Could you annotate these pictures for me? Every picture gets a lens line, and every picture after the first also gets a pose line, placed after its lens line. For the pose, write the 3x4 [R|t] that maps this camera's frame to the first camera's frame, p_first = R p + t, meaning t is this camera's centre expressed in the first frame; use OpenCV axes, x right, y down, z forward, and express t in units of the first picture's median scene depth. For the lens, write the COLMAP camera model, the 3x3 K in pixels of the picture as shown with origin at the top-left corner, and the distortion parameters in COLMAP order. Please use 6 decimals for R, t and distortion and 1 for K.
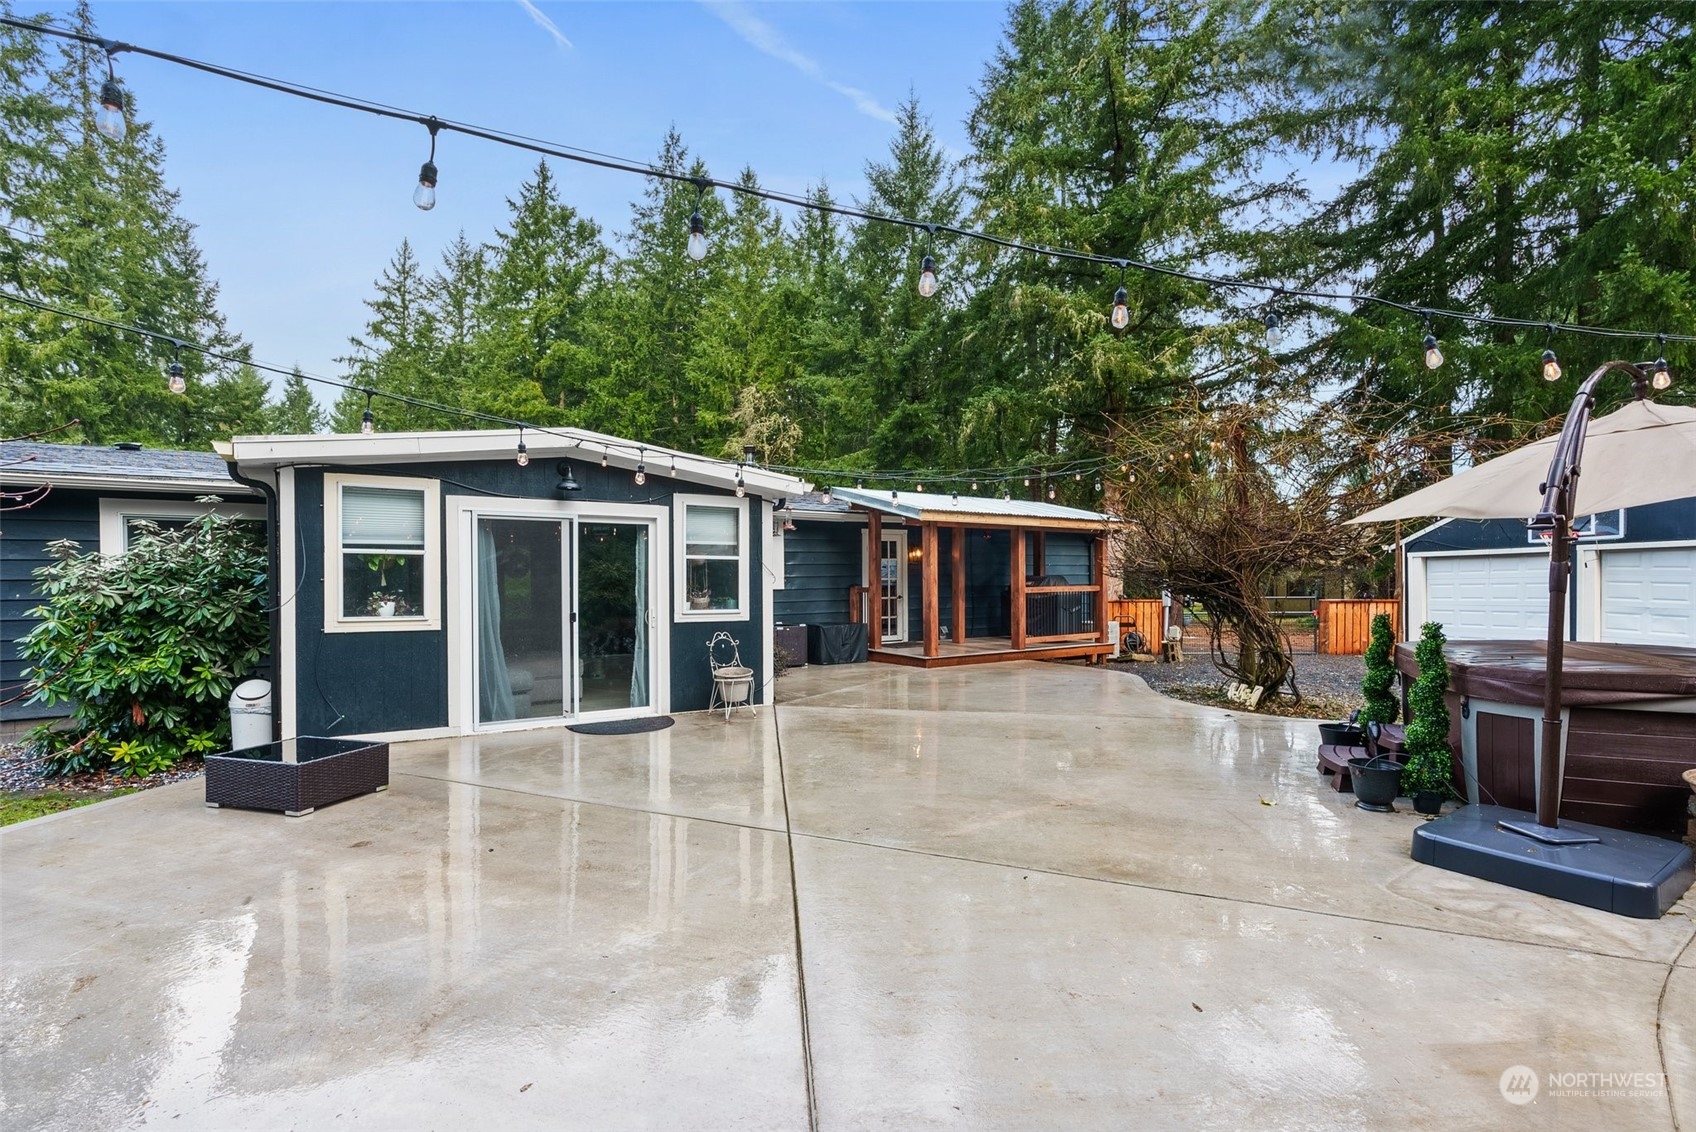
lens RADIAL K [[777.5, 0, 838.1], [0, 777.5, 563.9], [0, 0, 1]] dist [-0.001348, 0.000840]
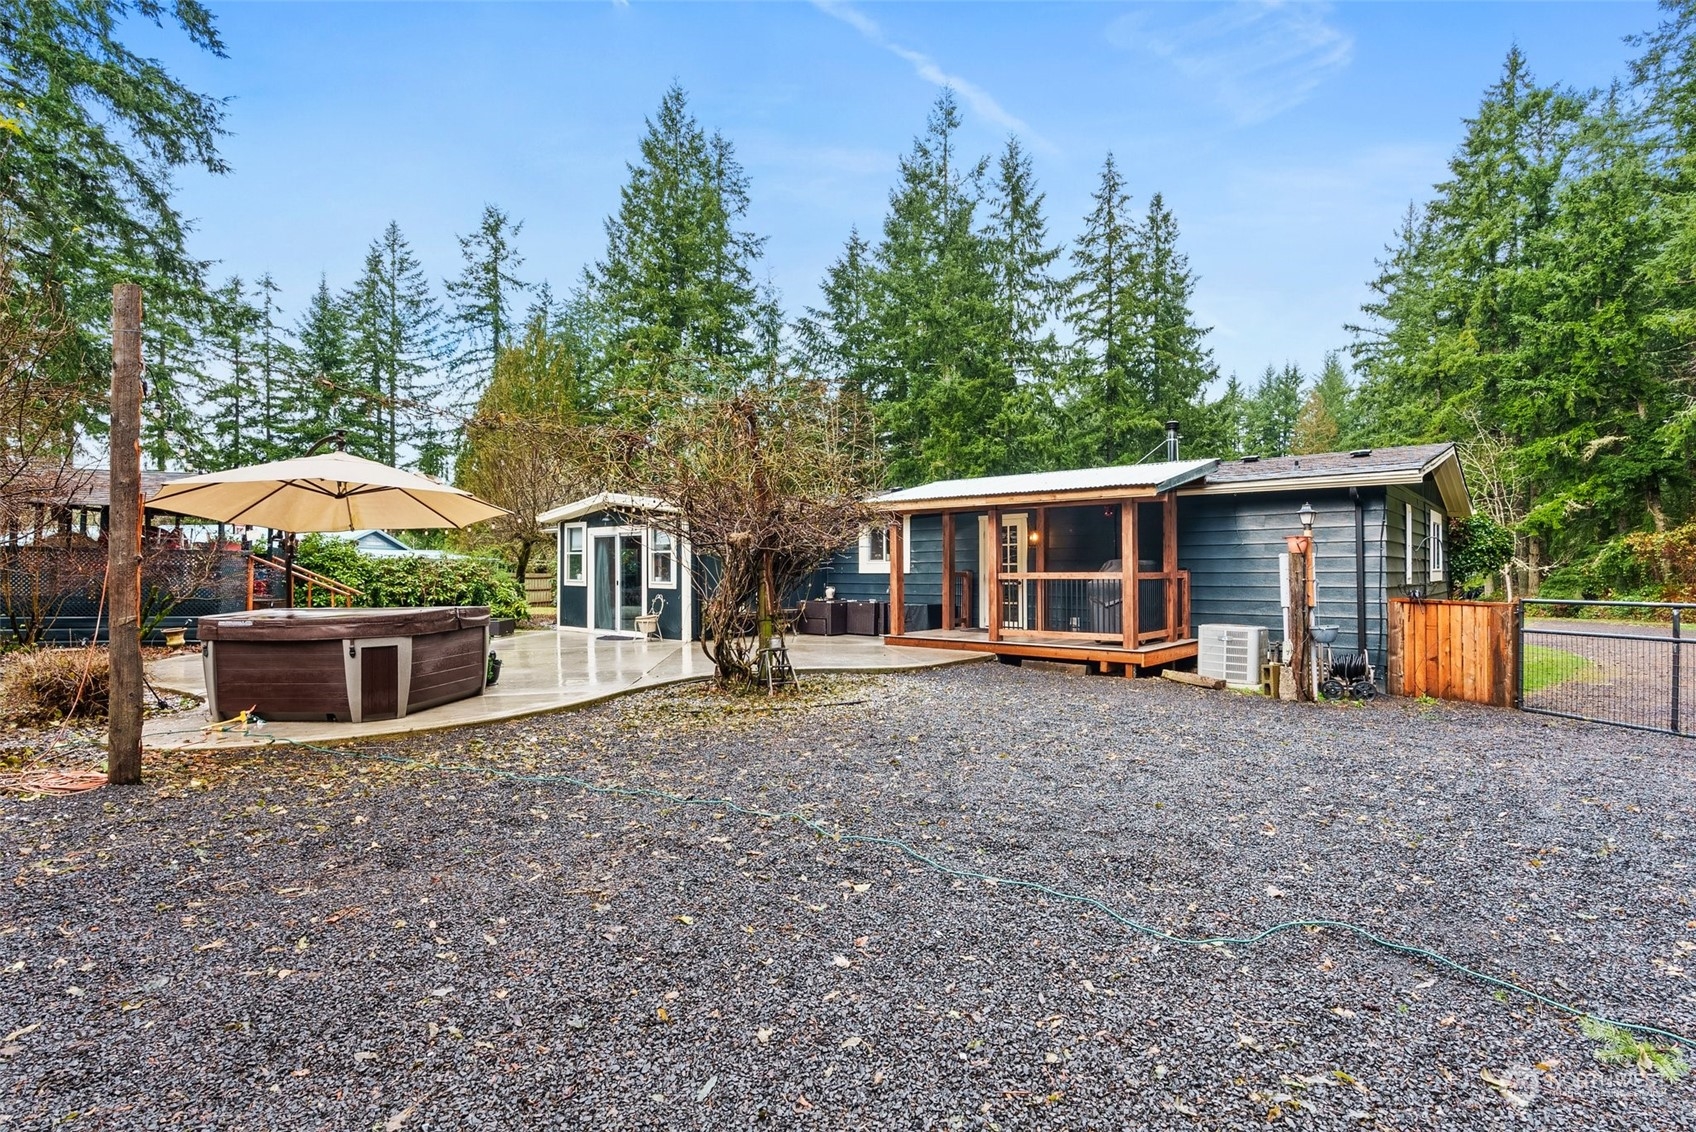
lens RADIAL K [[791.0, 0, 856.5], [0, 791.0, 566.0], [0, 0, 1]] dist [-0.001404, 0.000068]
pose [[0.340307, -0.003616, -0.940307, 1.738276], [0.019969, 0.999795, 0.003382, 0.028149], [0.940102, -0.019928, 0.340310, 0.839934]]
